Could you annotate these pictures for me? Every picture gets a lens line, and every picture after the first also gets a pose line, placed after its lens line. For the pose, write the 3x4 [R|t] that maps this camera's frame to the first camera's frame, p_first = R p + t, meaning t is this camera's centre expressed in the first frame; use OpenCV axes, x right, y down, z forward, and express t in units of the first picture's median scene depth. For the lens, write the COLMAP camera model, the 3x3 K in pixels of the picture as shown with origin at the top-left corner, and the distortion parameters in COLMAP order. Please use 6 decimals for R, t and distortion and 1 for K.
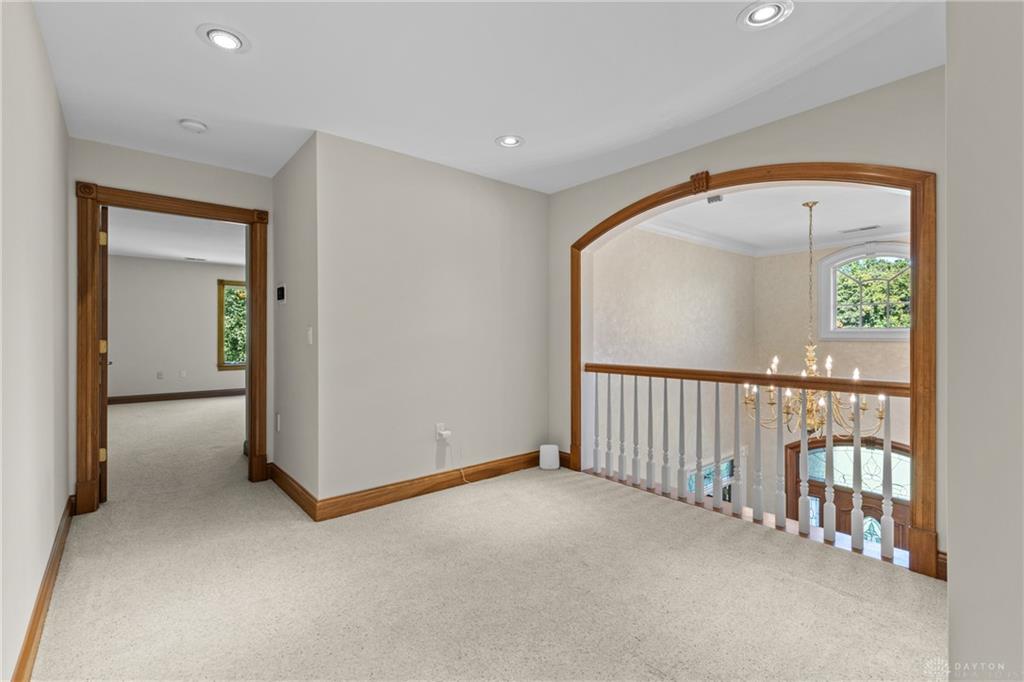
lens RADIAL K [[455.9, 0, 513.8], [0, 455.9, 332.2], [0, 0, 1]] dist [-0.000492, 0.000031]
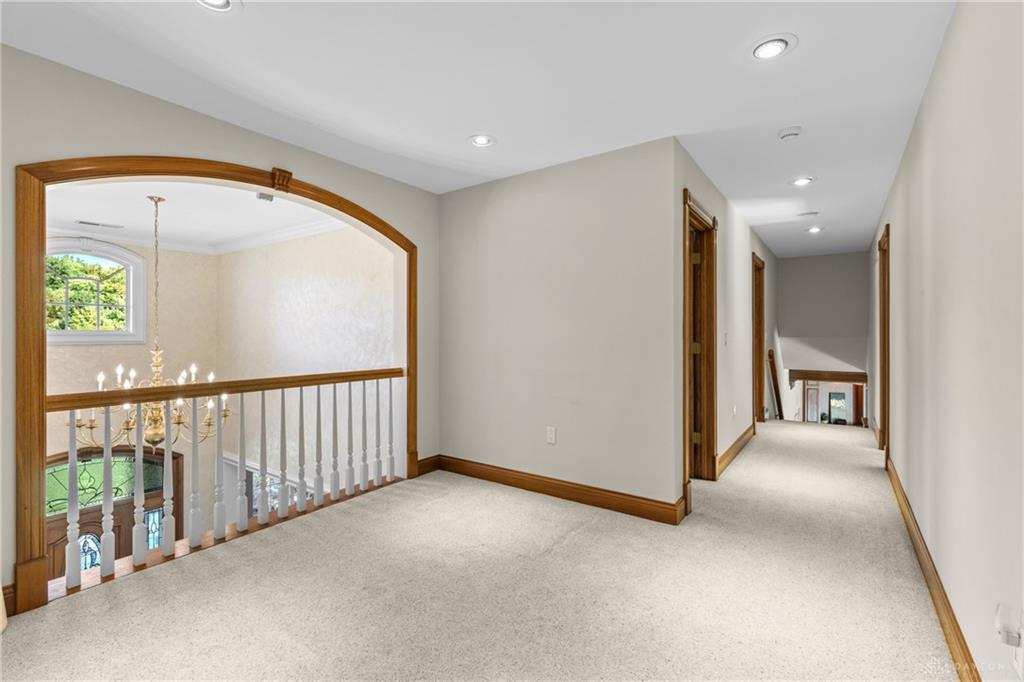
lens RADIAL K [[494.8, 0, 512.0], [0, 494.8, 341.0], [0, 0, 1]] dist [-0.000159, -0.000244]
pose [[-0.253427, -0.003747, 0.967347, -0.551659], [0.003270, 0.999983, 0.004730, 0.003177], [-0.967349, 0.004362, -0.253411, 0.620213]]
